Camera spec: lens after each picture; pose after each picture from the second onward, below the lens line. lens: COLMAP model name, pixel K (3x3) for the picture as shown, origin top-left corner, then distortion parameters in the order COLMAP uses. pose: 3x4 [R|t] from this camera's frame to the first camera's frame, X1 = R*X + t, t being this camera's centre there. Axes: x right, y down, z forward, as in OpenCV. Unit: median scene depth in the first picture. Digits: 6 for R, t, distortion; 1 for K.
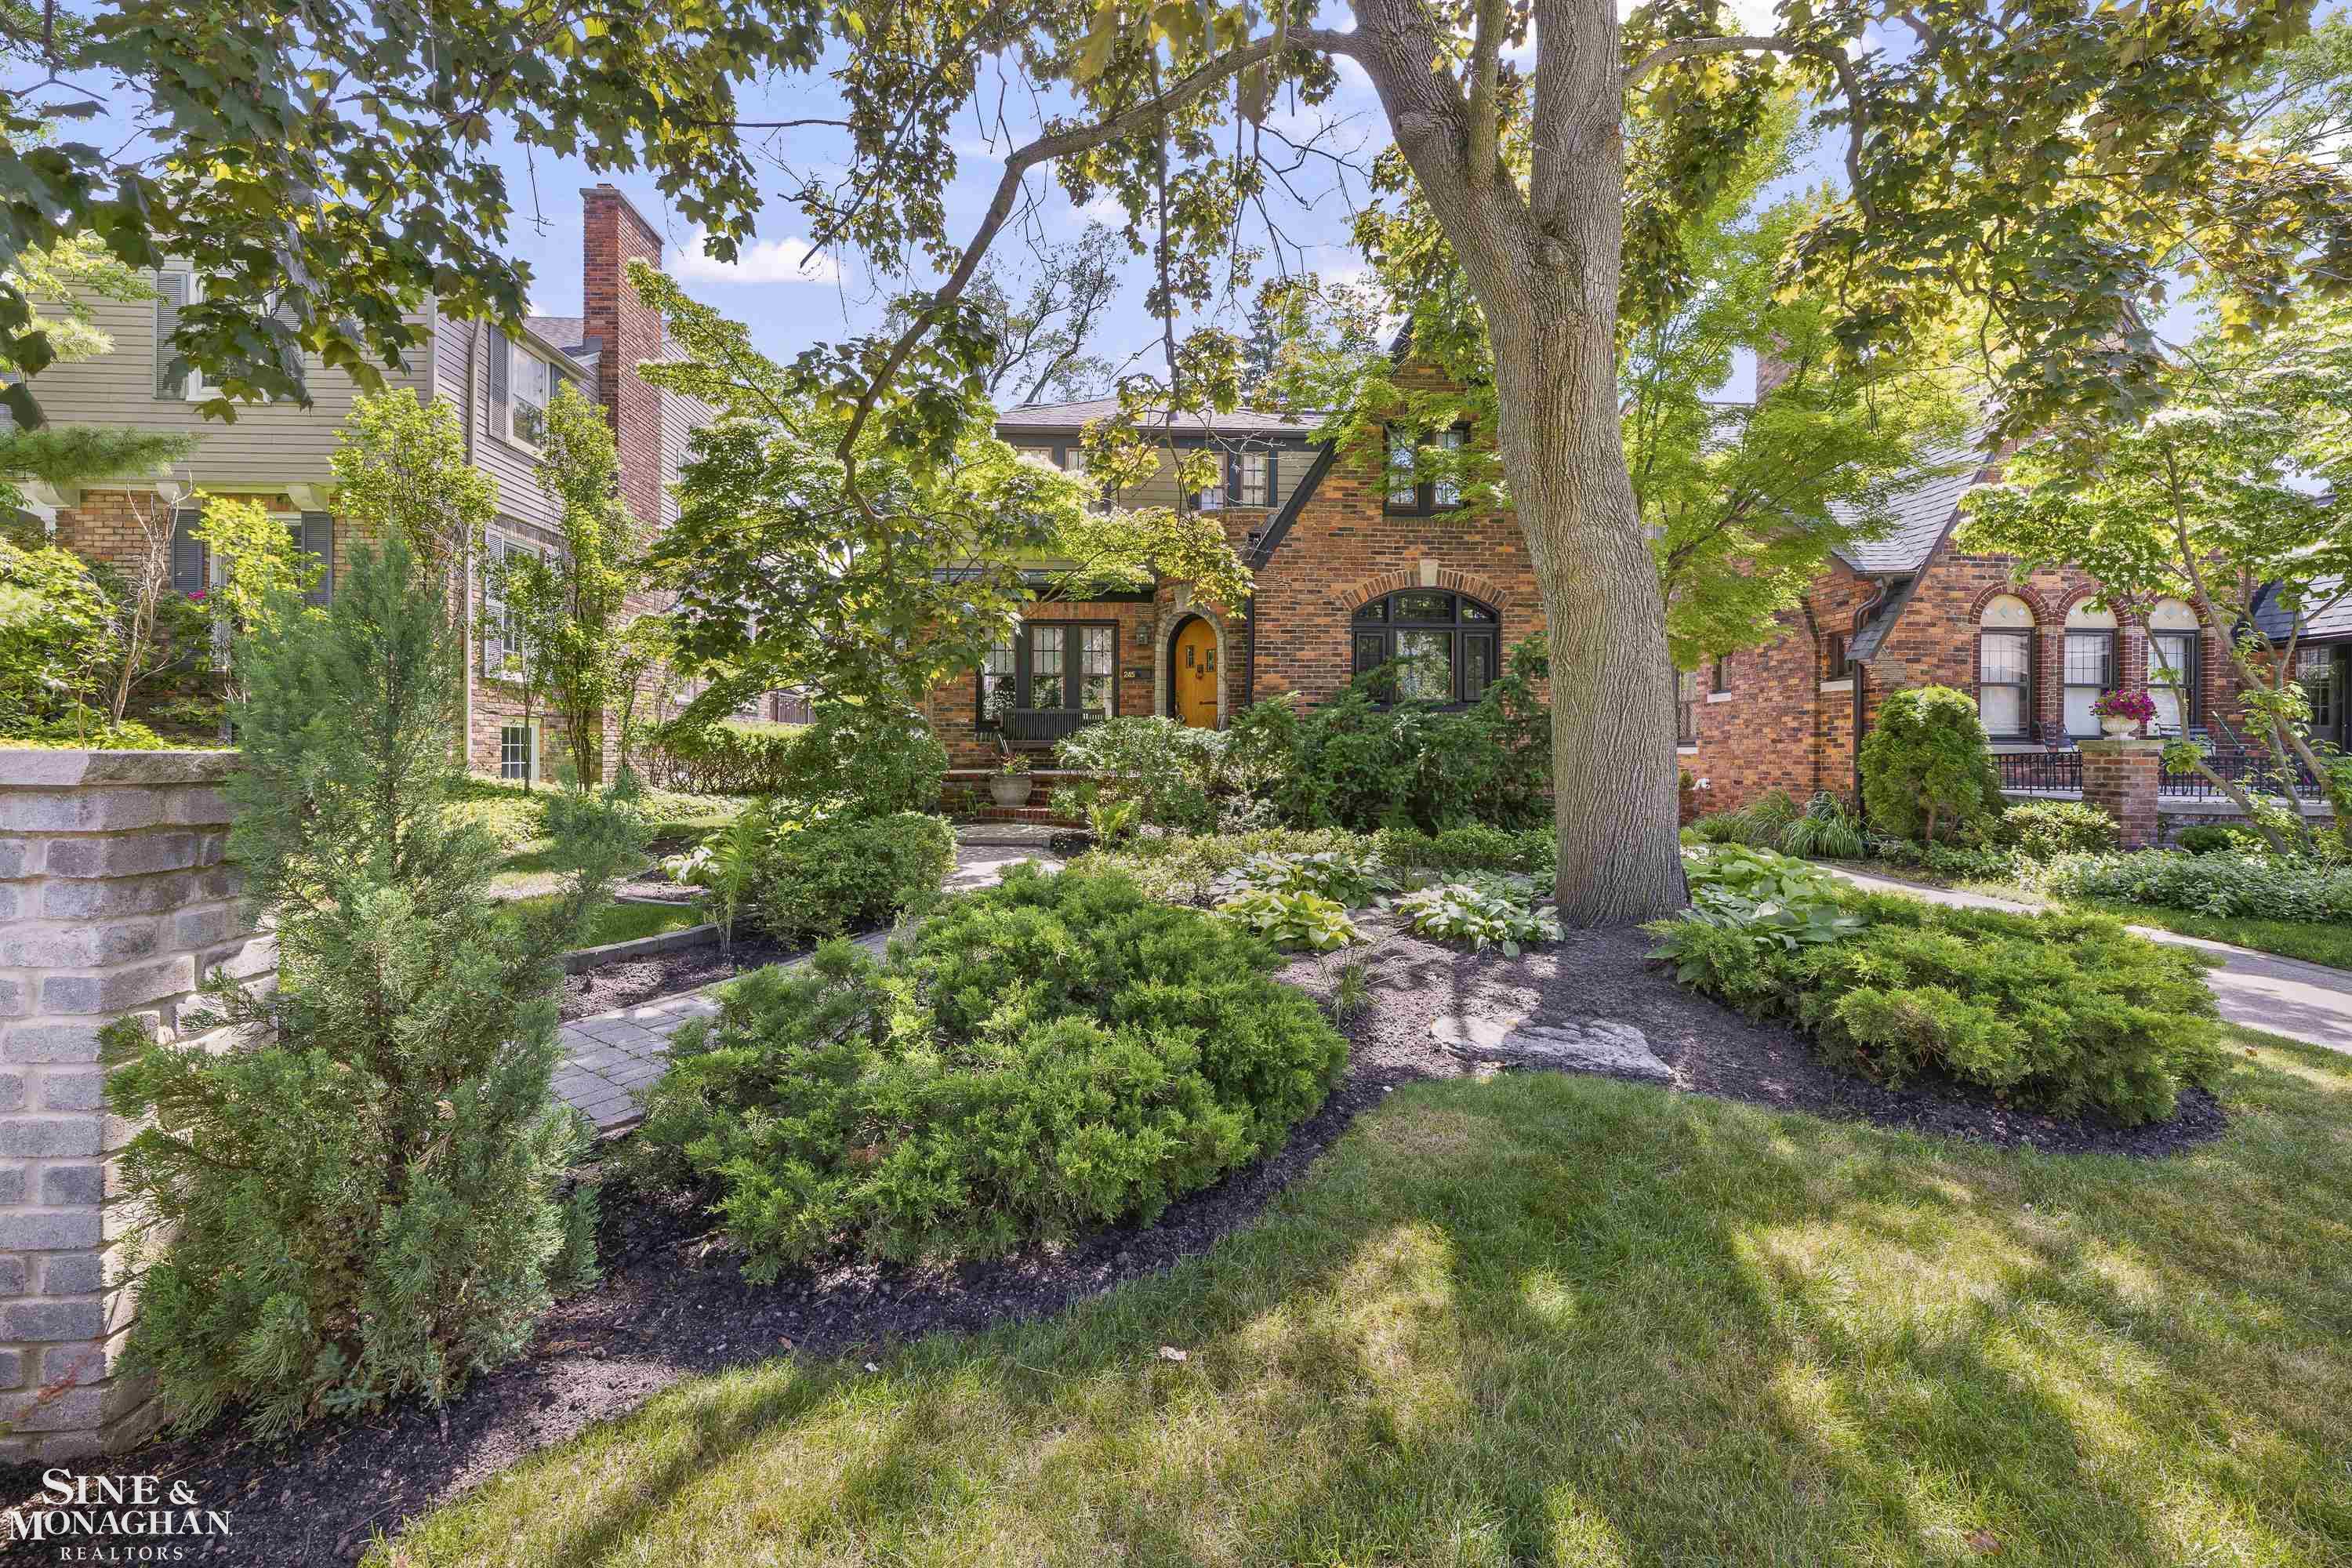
lens RADIAL K [[951.2, 0, 1173.4], [0, 951.2, 746.5], [0, 0, 1]] dist [-0.000107, -0.000183]
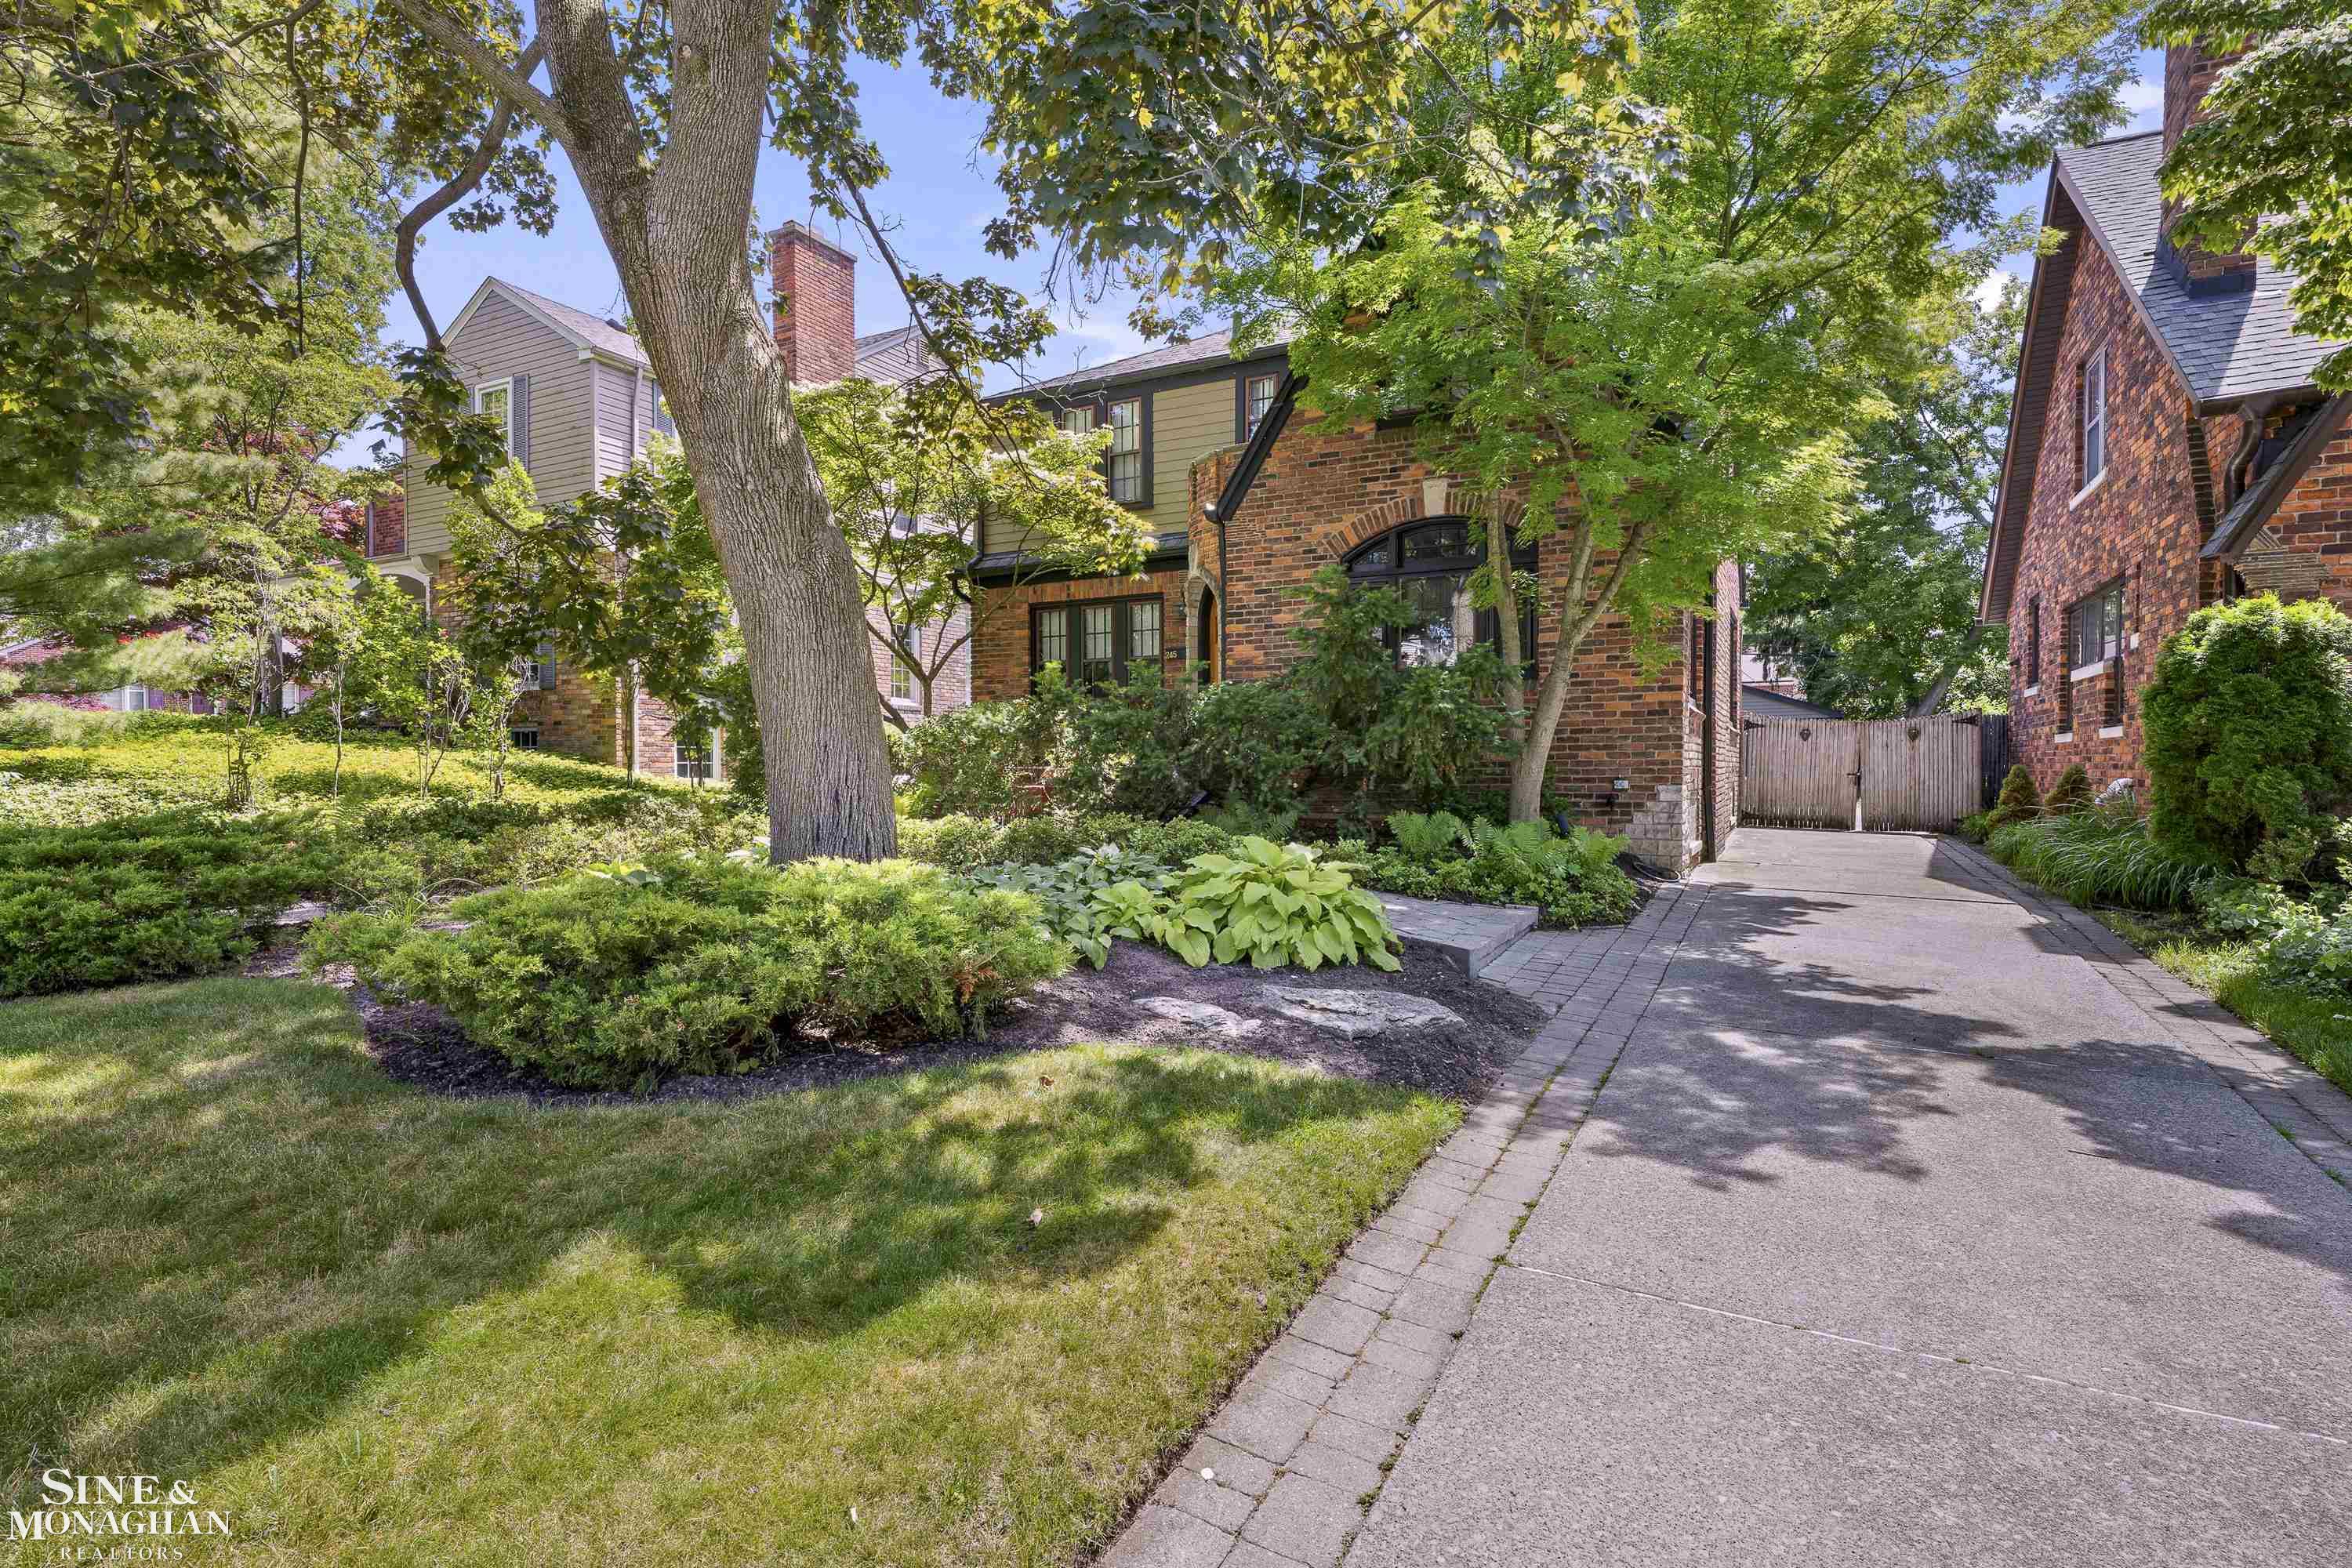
lens RADIAL K [[1173.1, 0, 1170.1], [0, 1173.1, 760.4], [0, 0, 1]] dist [-0.002097, 0.000743]
pose [[0.857770, -0.009018, -0.513954, 0.752548], [0.008471, 0.999958, -0.003407, 0.034719], [0.513964, -0.001432, 0.857811, 0.132850]]
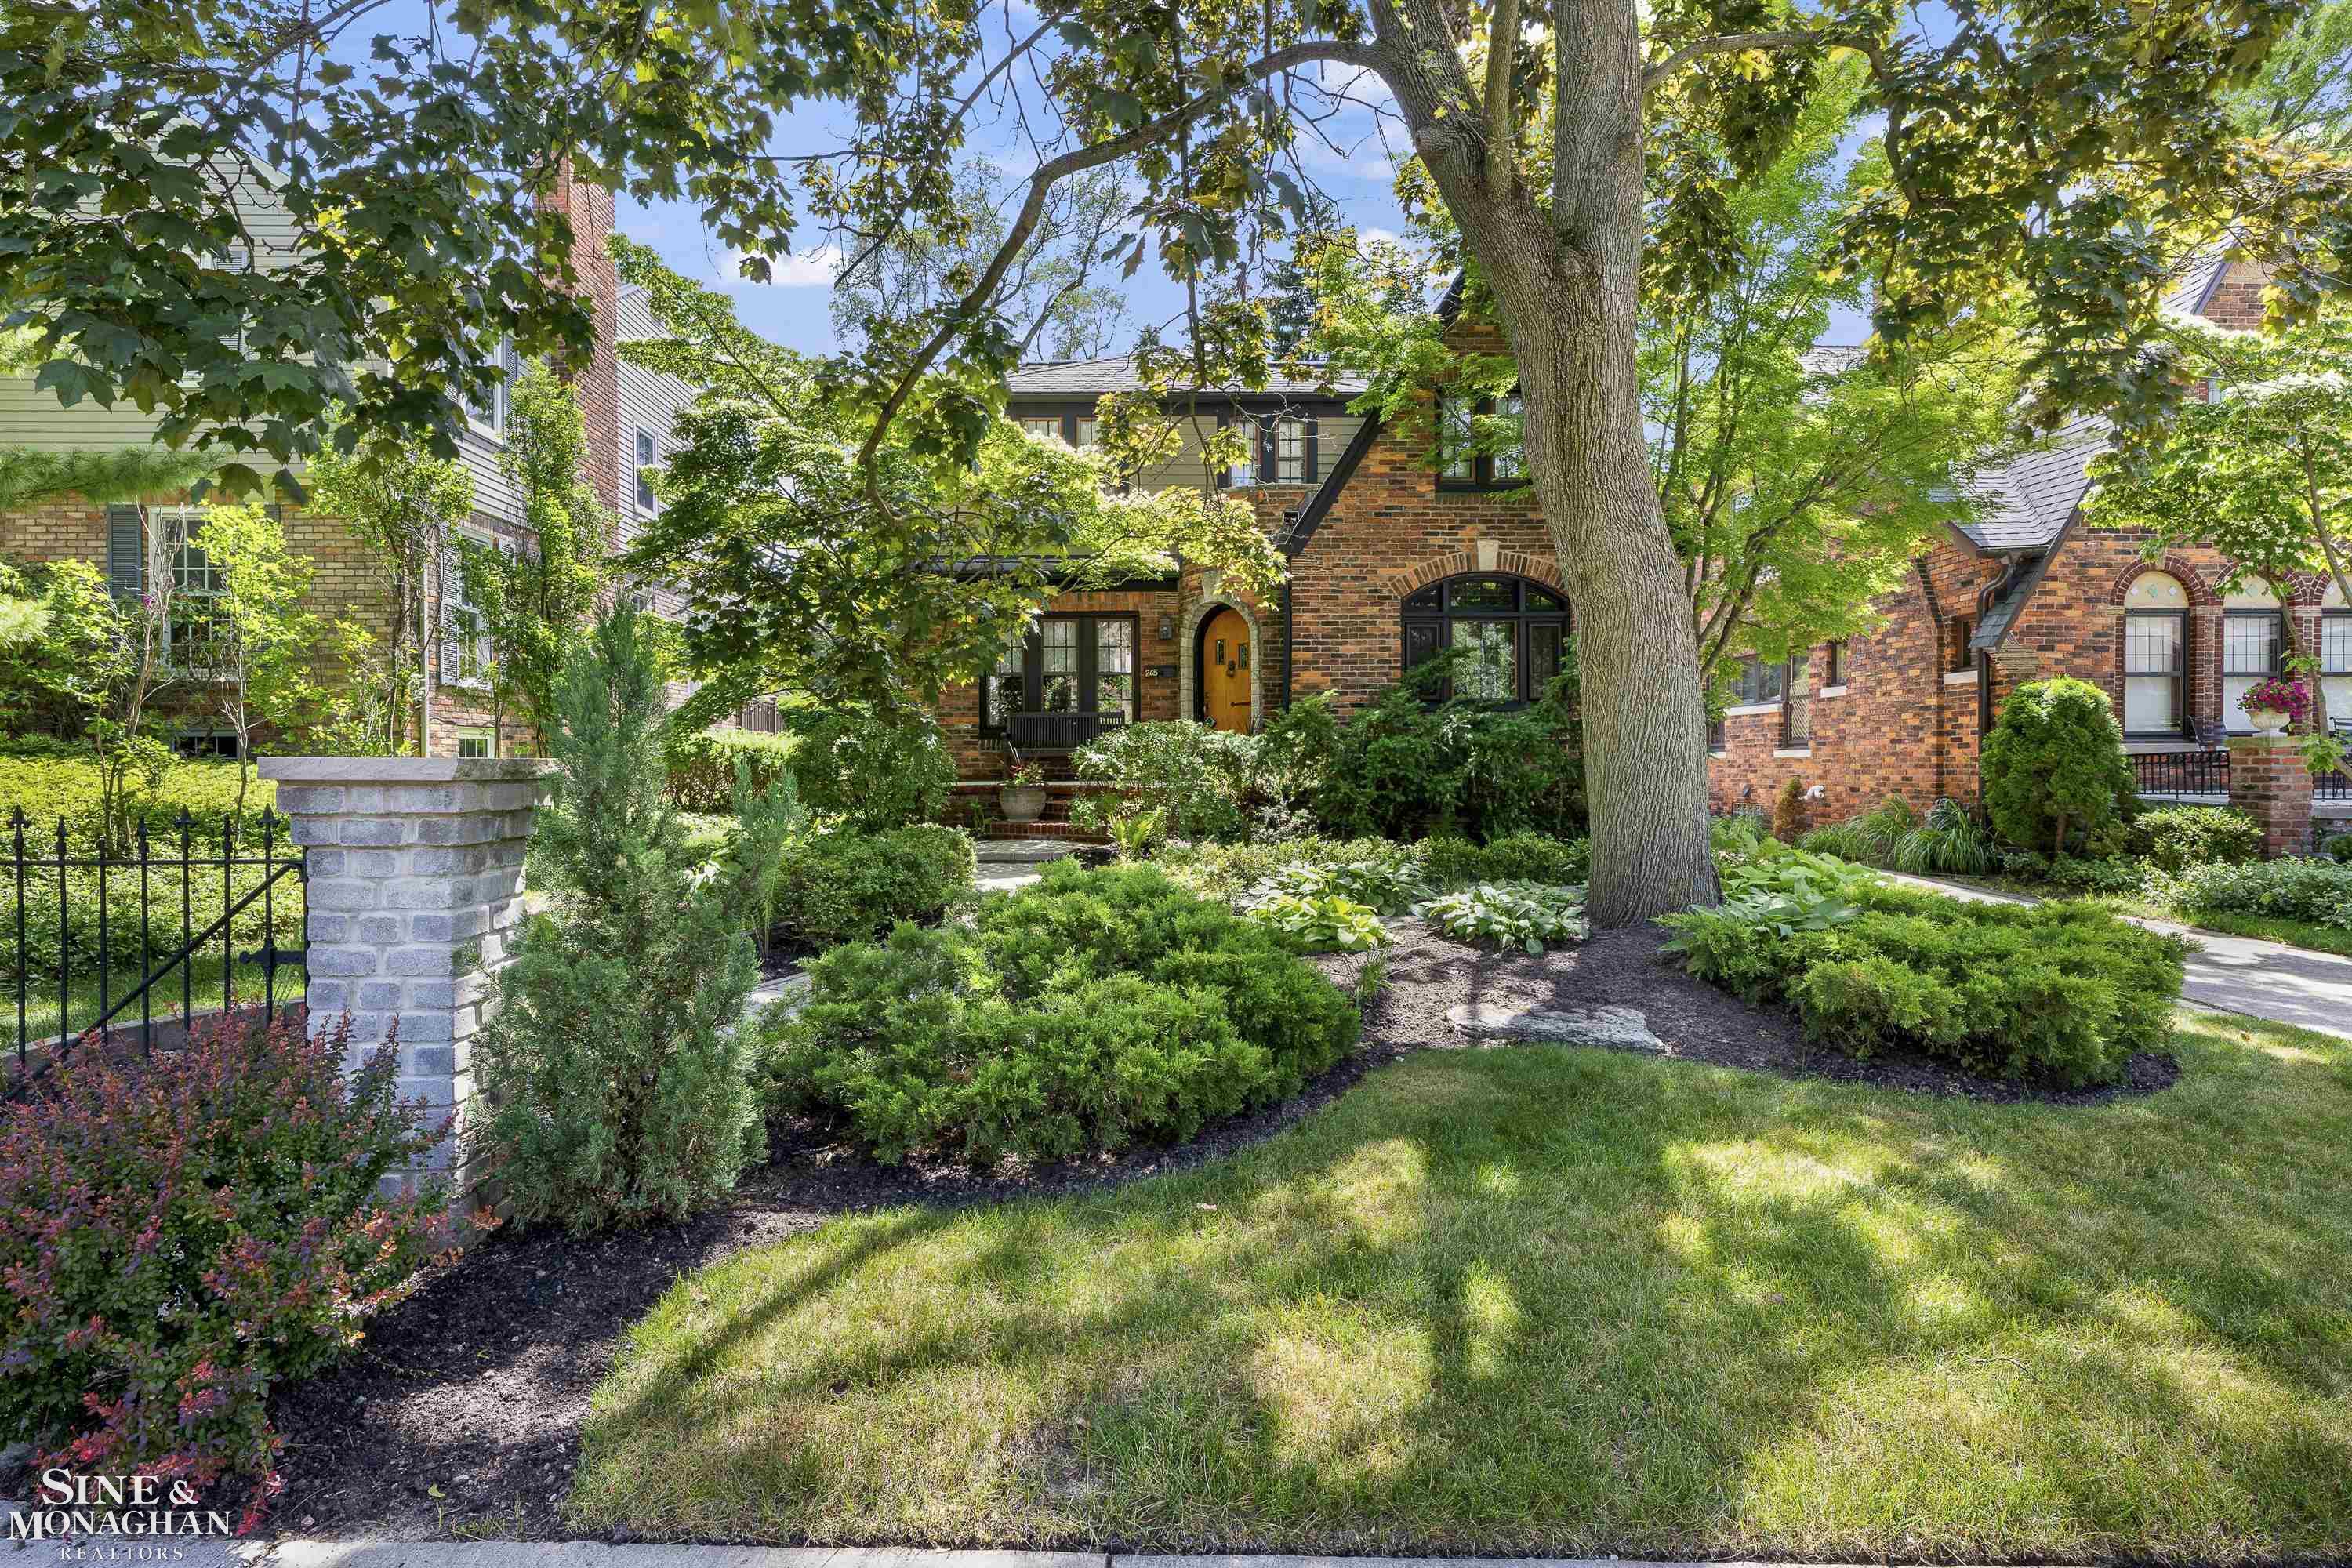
lens RADIAL K [[1173.1, 0, 1170.1], [0, 1173.1, 760.4], [0, 0, 1]] dist [-0.002097, 0.000743]
pose [[0.999600, -0.008675, -0.026924, -0.000163], [0.008789, 0.999953, 0.004129, 0.002303], [0.026887, -0.004364, 0.999629, -0.138388]]
